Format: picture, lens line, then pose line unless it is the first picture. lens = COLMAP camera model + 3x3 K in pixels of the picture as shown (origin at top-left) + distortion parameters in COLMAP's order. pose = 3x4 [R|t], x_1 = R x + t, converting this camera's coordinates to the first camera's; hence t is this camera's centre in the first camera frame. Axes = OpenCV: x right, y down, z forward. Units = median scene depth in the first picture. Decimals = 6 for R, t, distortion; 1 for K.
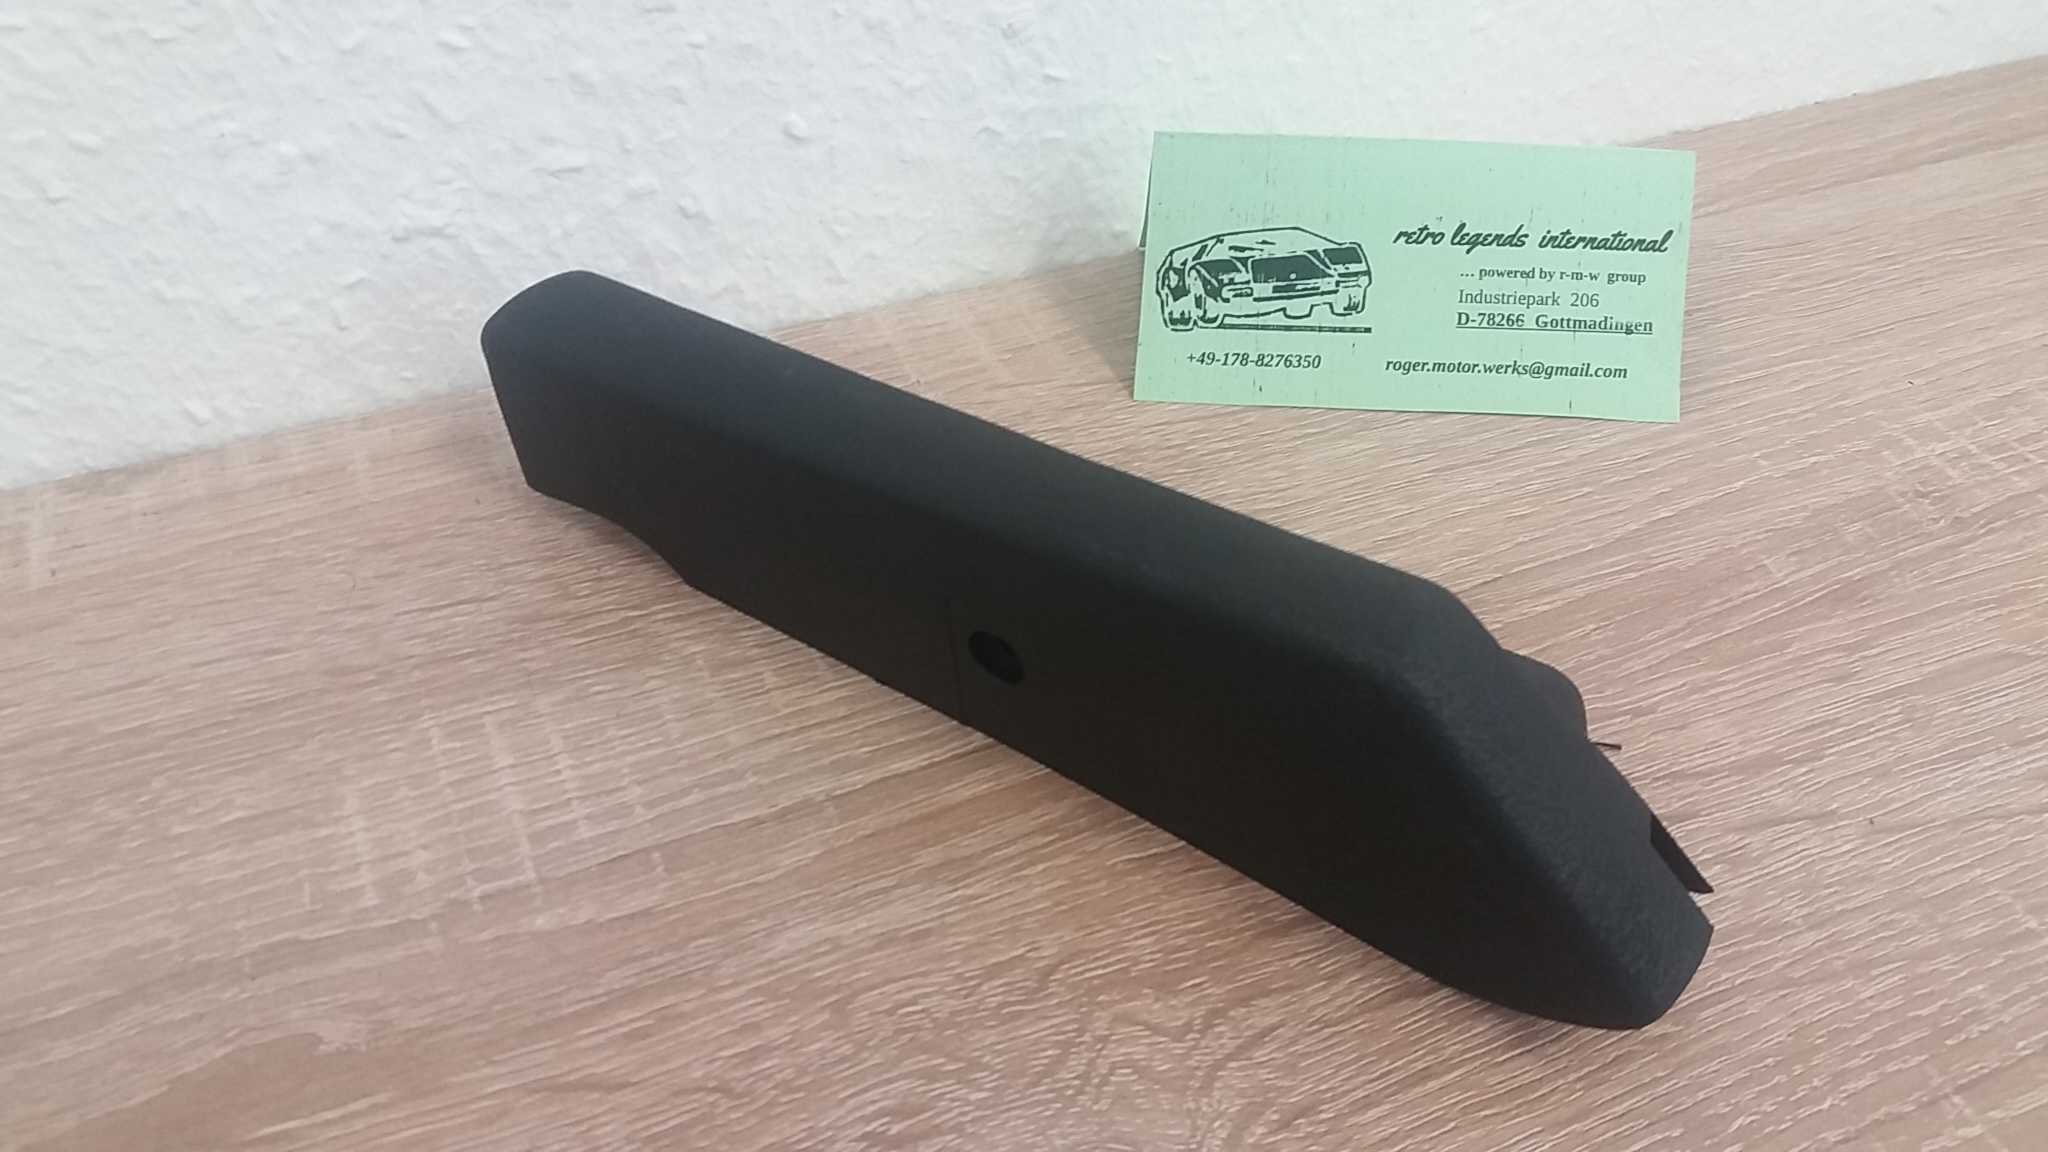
lens RADIAL K [[1672.2, 0, 1020.2], [0, 1672.2, 564.5], [0, 0, 1]] dist [0.067114, -0.153241]
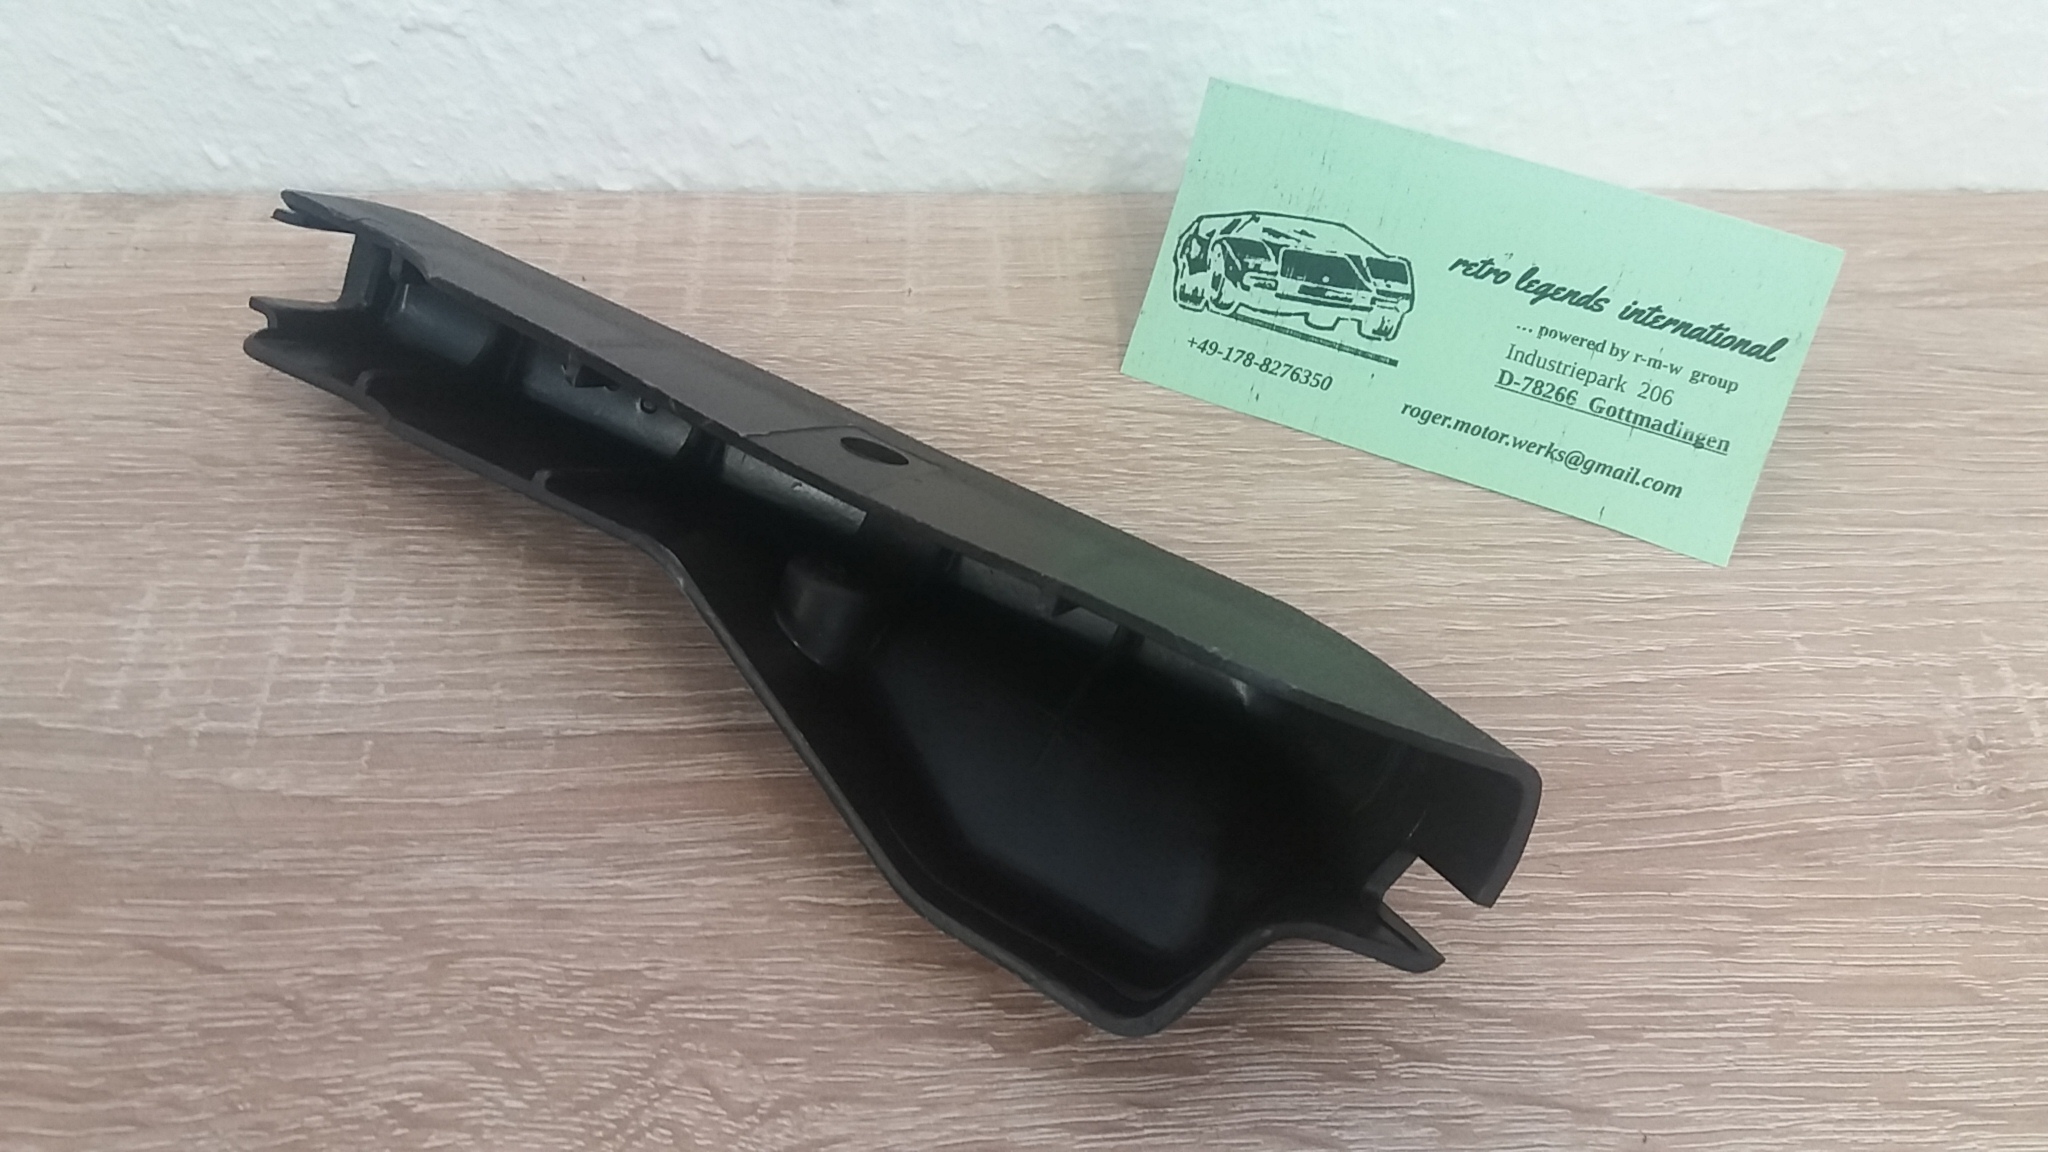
lens RADIAL K [[1672.2, 0, 1021.9], [0, 1672.2, 567.1], [0, 0, 1]] dist [0.067114, -0.153241]
pose [[0.937356, 0.275593, -0.213102, 0.249547], [-0.243620, 0.955817, 0.164510, -0.139521], [0.249025, -0.102289, 0.963080, 0.121965]]
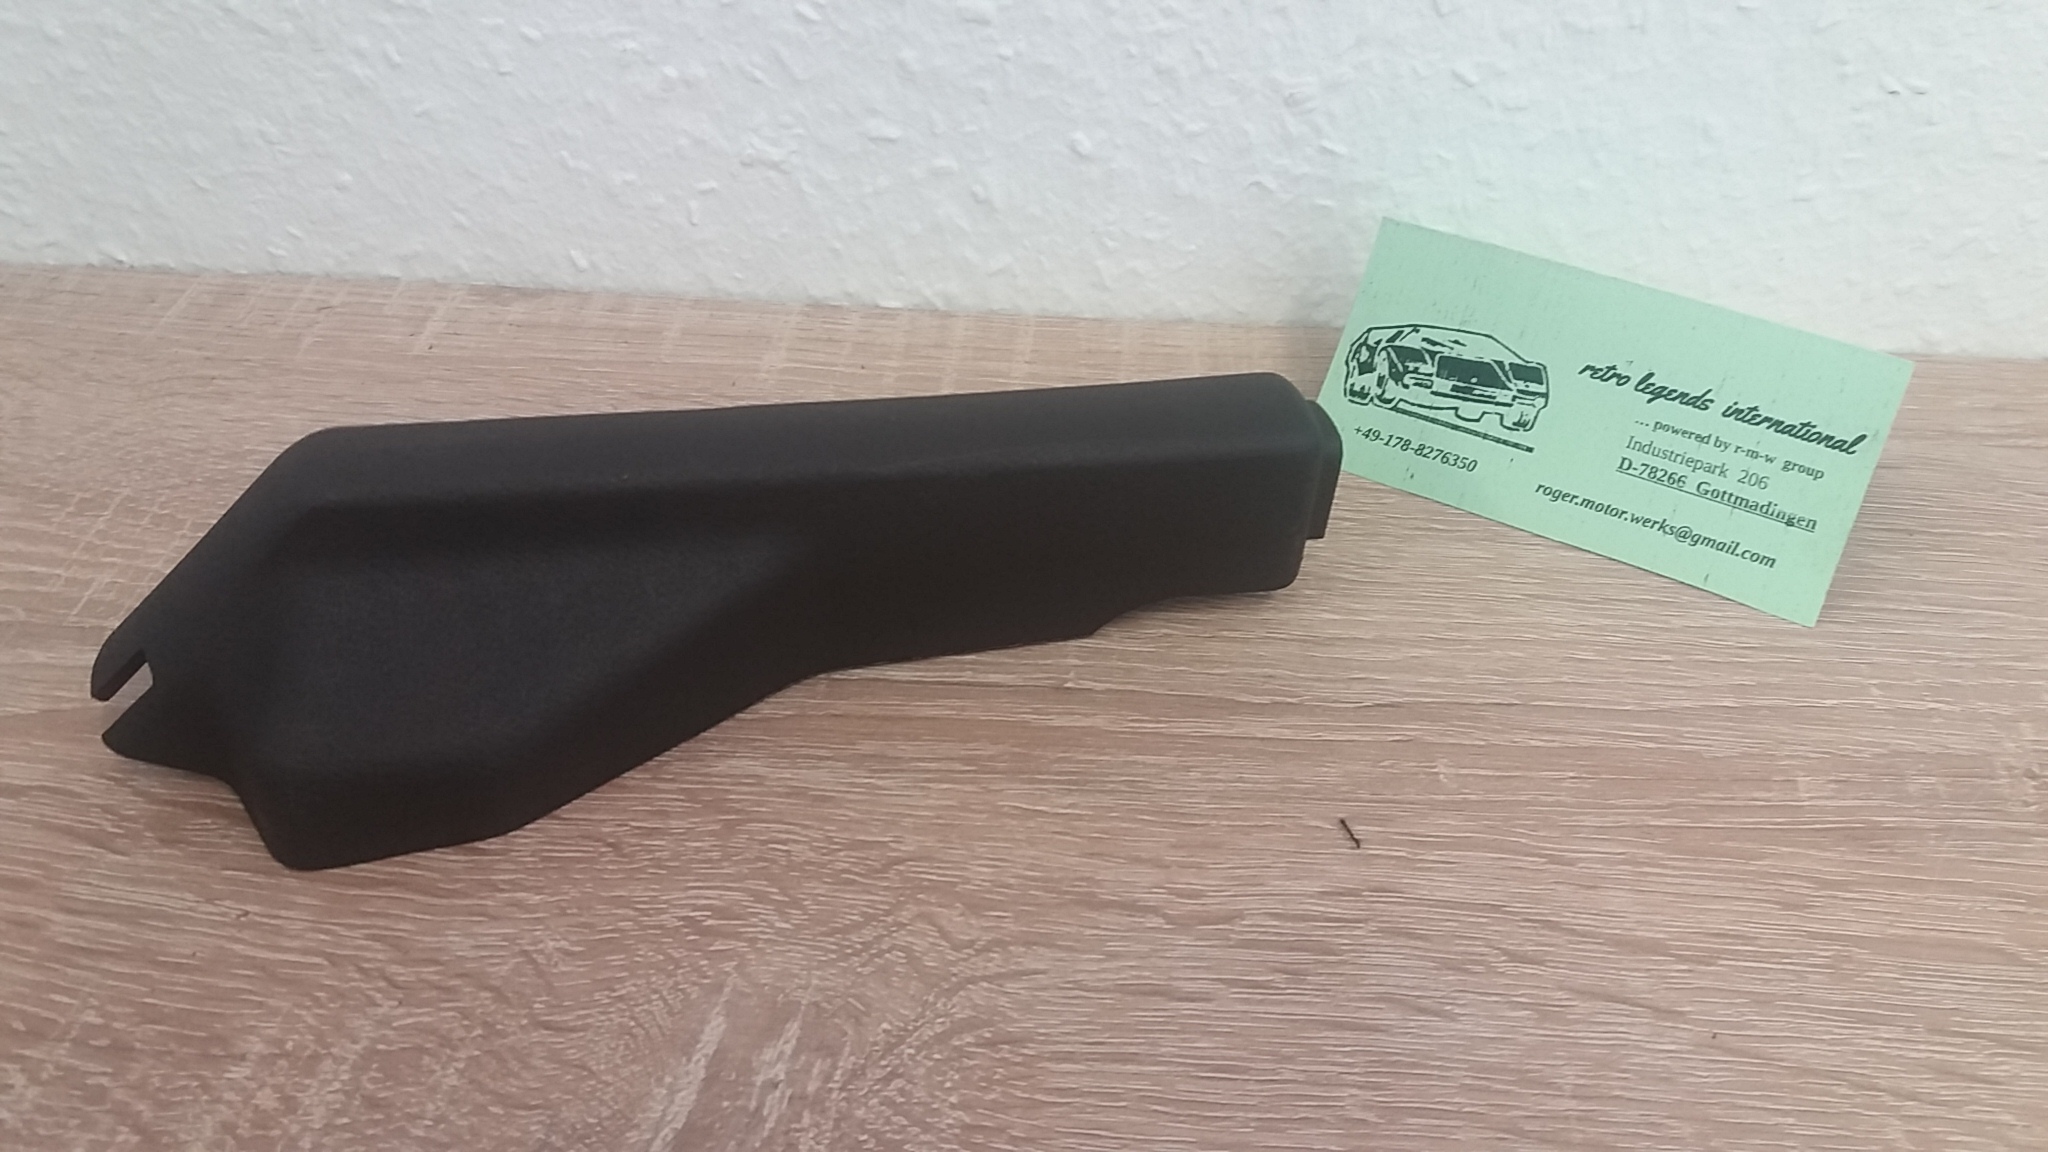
lens RADIAL K [[1672.2, 0, 1020.4], [0, 1672.2, 560.6], [0, 0, 1]] dist [0.067114, -0.153241]
pose [[0.889438, 0.293297, -0.350539, 0.321325], [-0.301057, 0.953017, 0.033505, -0.017196], [0.343897, 0.075732, 0.935949, -0.060179]]
